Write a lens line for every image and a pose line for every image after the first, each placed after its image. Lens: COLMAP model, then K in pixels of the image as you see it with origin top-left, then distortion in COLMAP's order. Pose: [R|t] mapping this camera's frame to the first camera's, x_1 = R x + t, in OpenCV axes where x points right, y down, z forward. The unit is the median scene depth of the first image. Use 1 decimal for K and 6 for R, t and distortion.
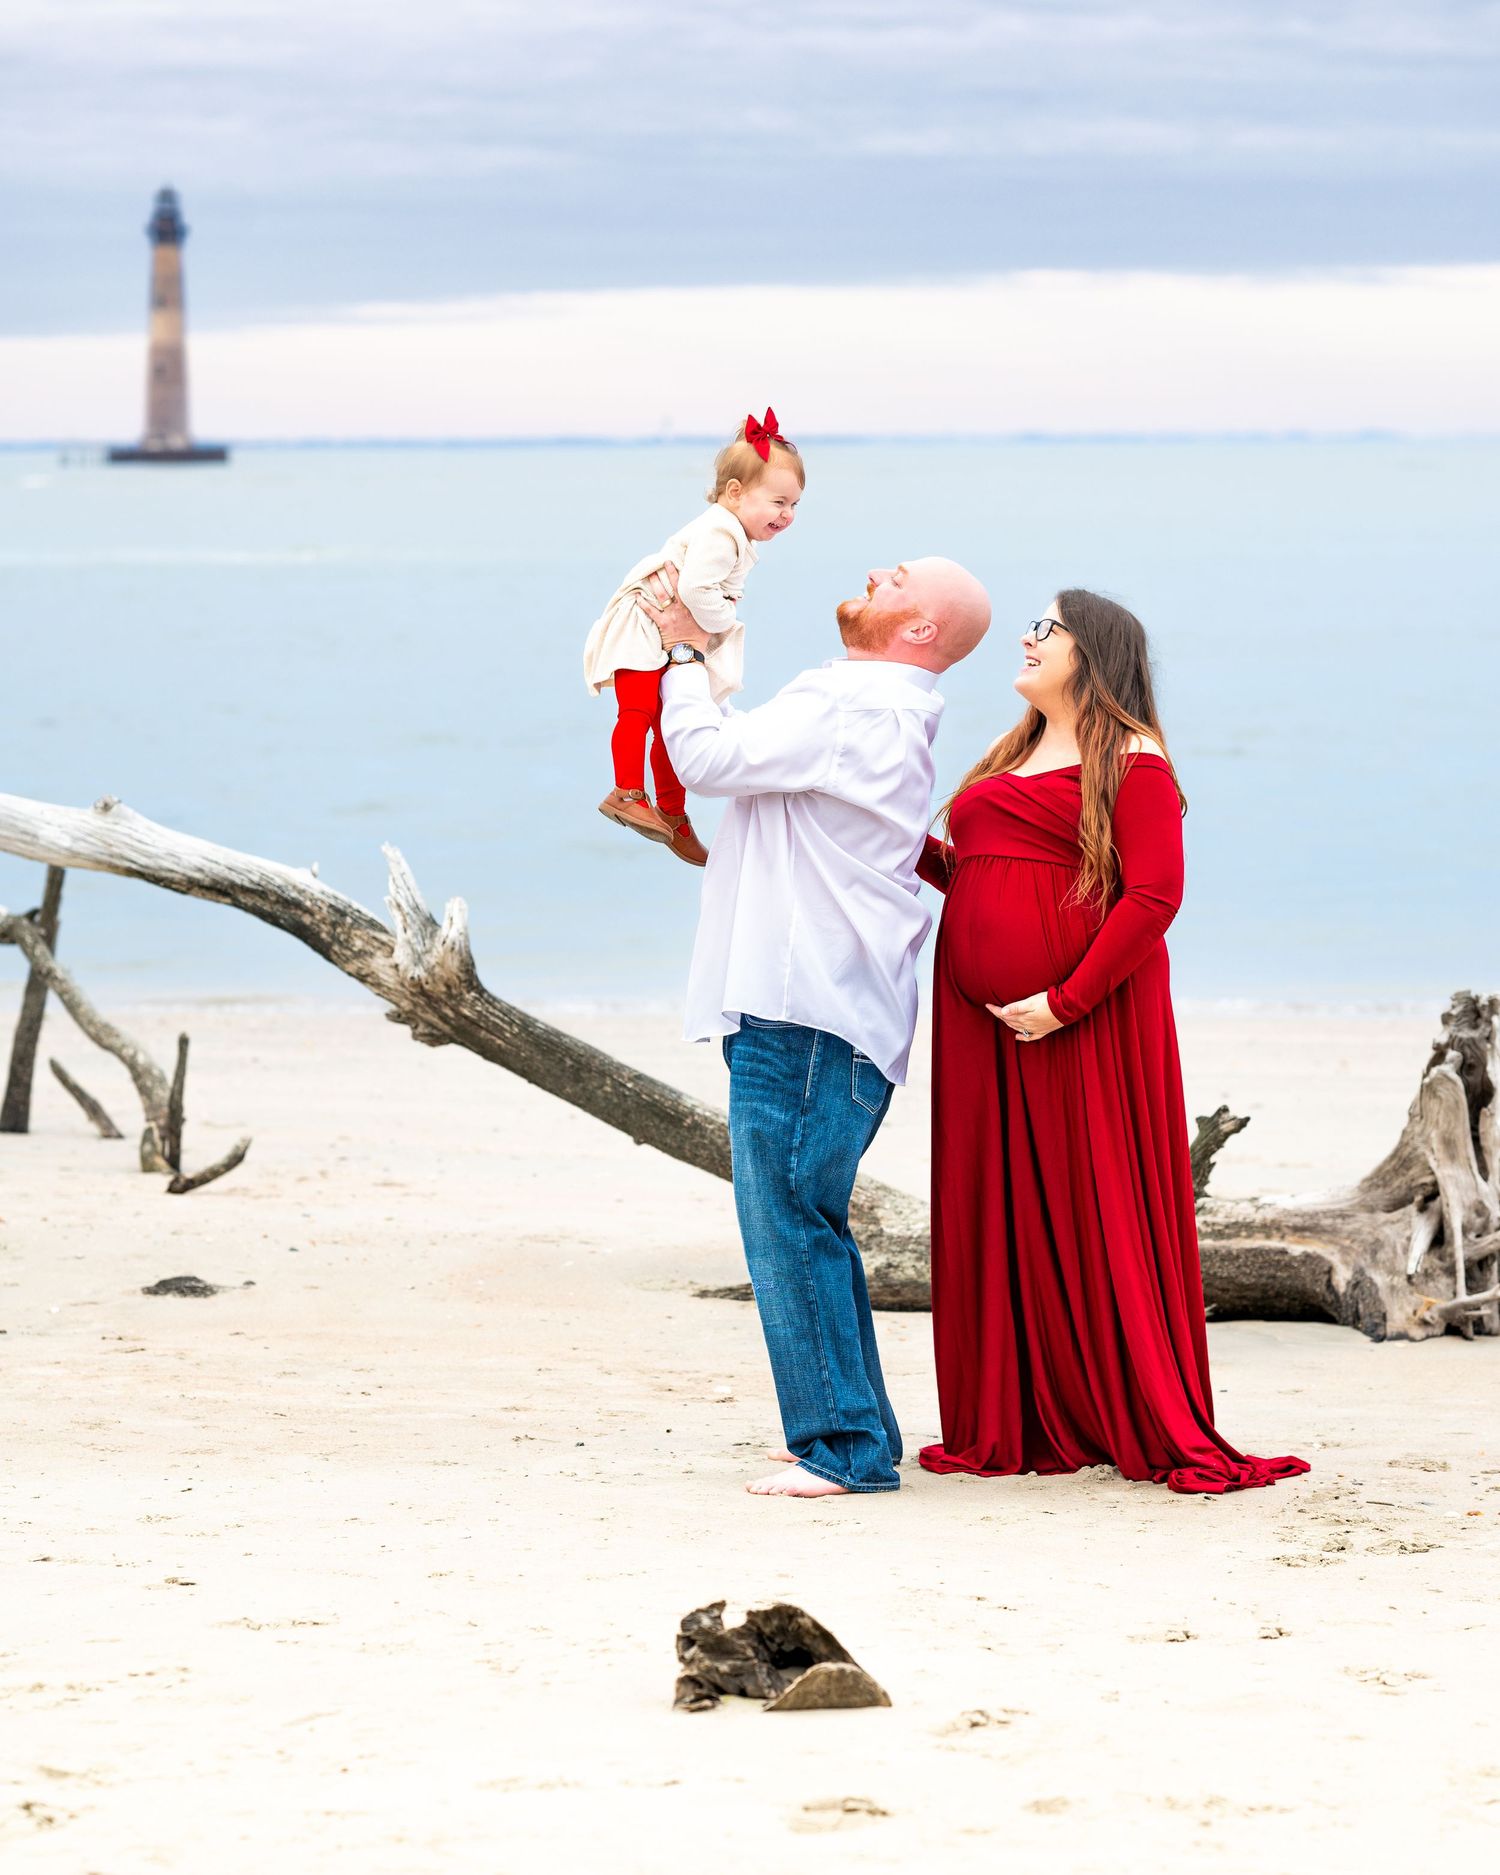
lens RADIAL K [[5380.4, 0, 750.0], [0, 5380.4, 937.5], [0, 0, 1]] dist [-0.000598, -0.060313]
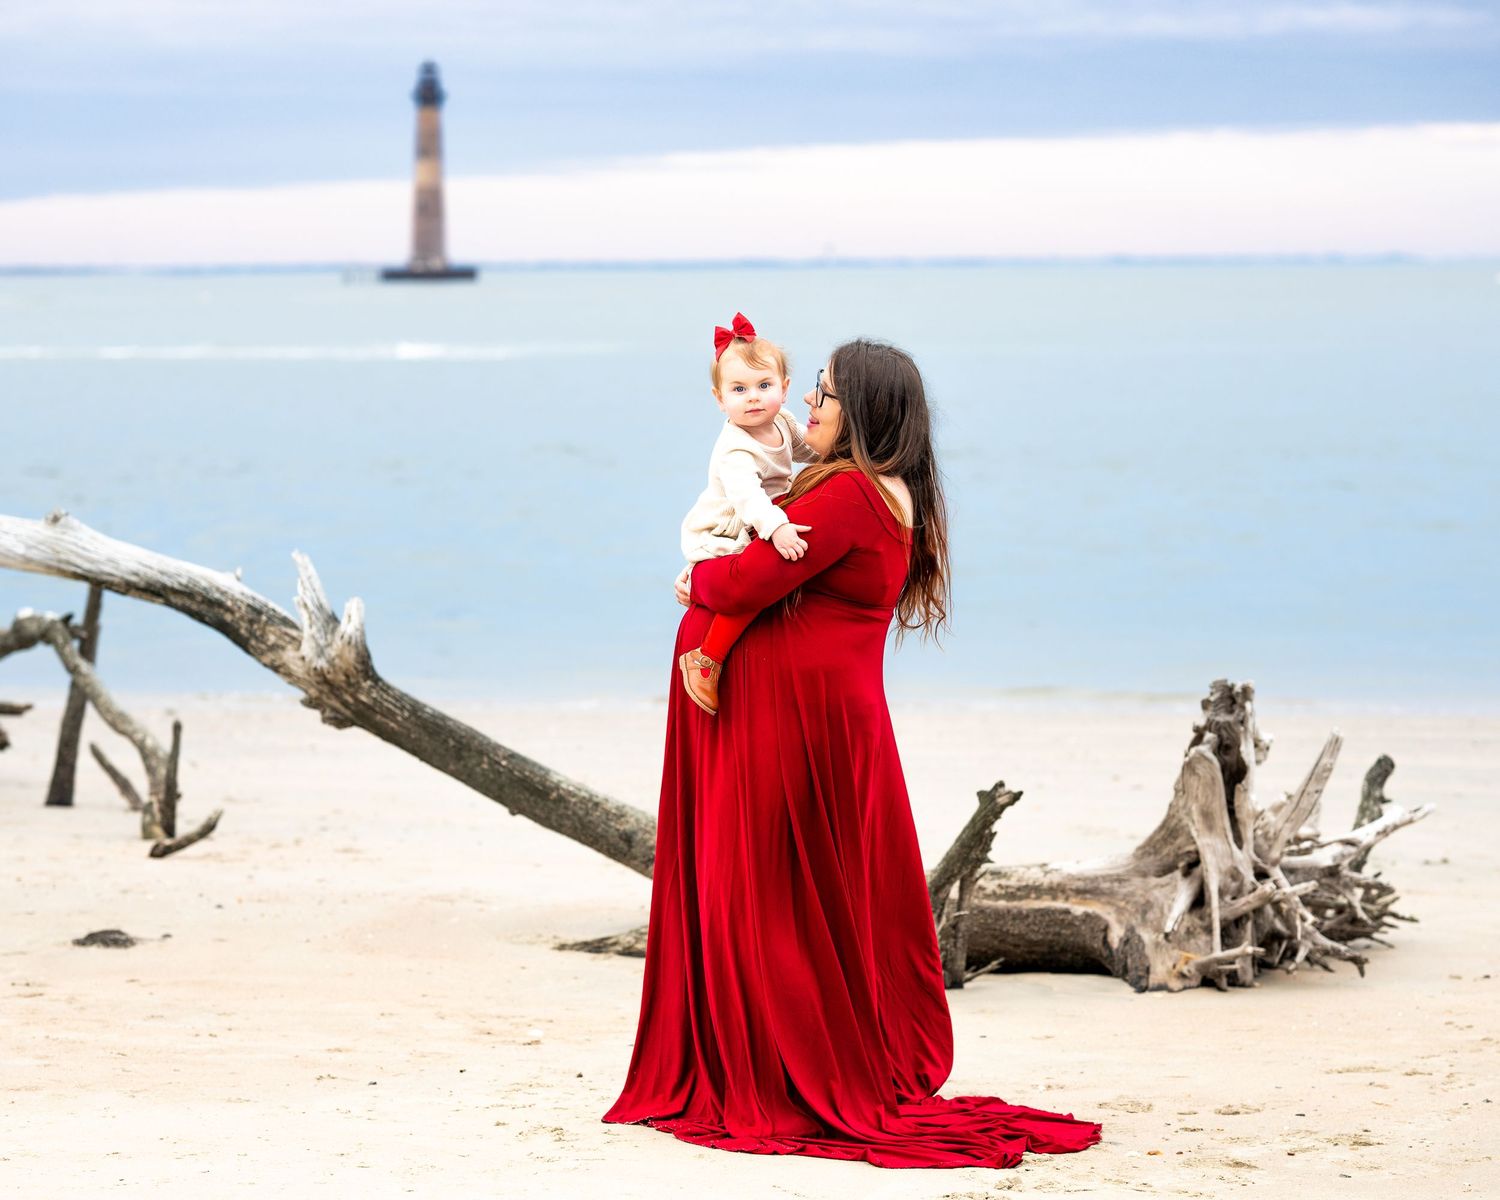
lens RADIAL K [[4279.1, 0, 775.7], [0, 4279.1, 600.9], [0, 0, 1]] dist [-0.009137, -0.108311]
pose [[0.999537, 0.001514, -0.030386, 0.065524], [-0.001936, 0.999902, -0.013853, 0.005881], [0.030362, 0.013905, 0.999442, 0.102259]]
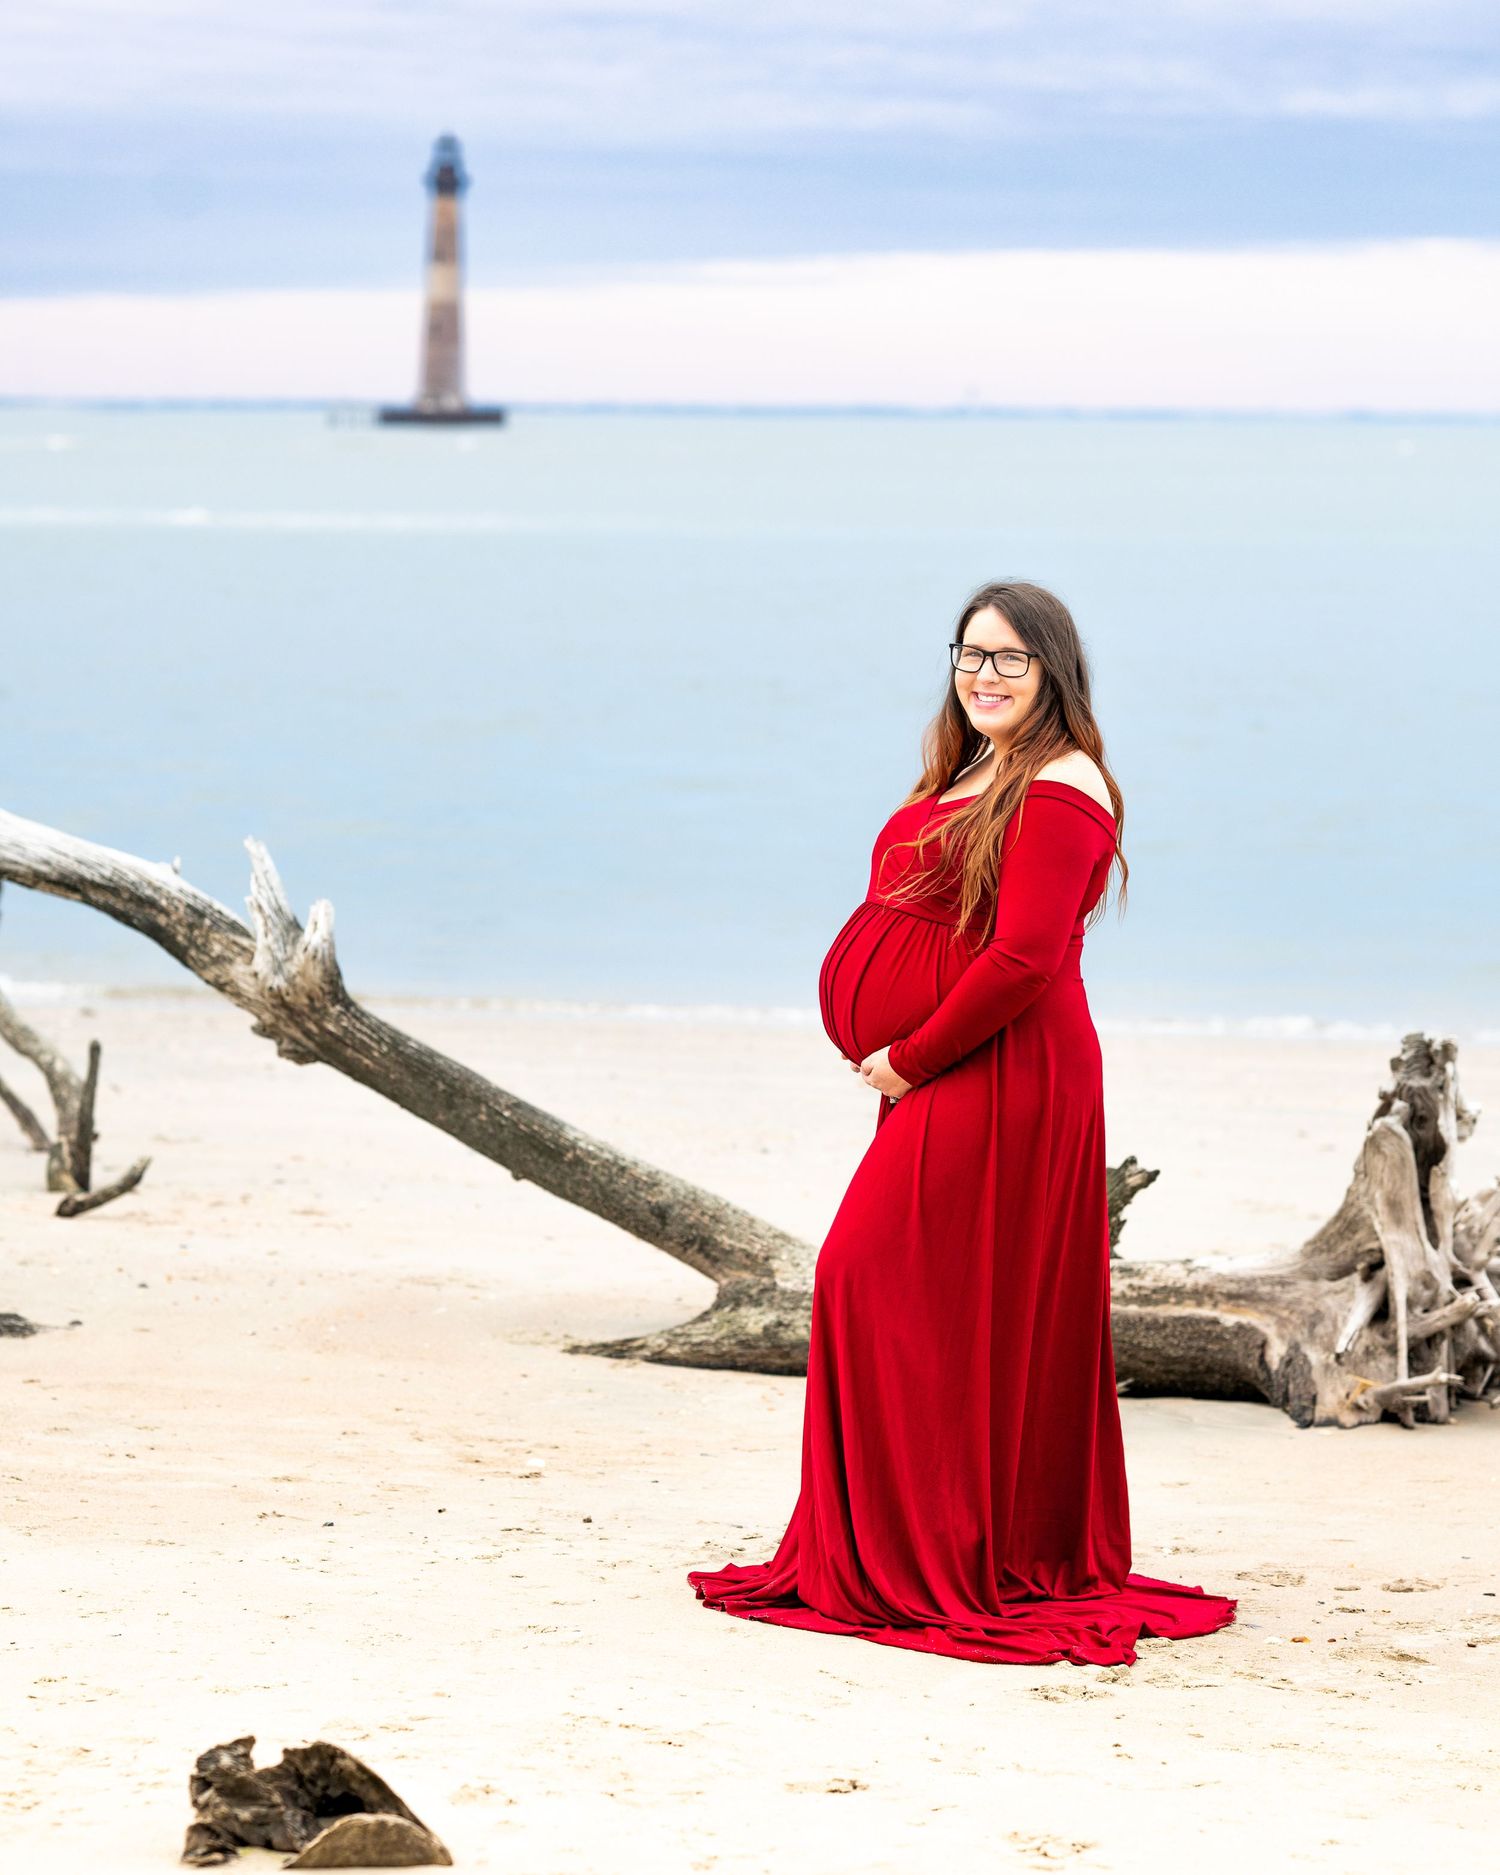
lens RADIAL K [[5673.2, 0, 747.6], [0, 5673.2, 909.6], [0, 0, 1]] dist [0.014260, -0.472128]
pose [[0.998164, 0.023995, -0.055613, 0.072849], [-0.024241, 0.999699, -0.003761, -0.004171], [0.055506, 0.005102, 0.998445, 0.060920]]
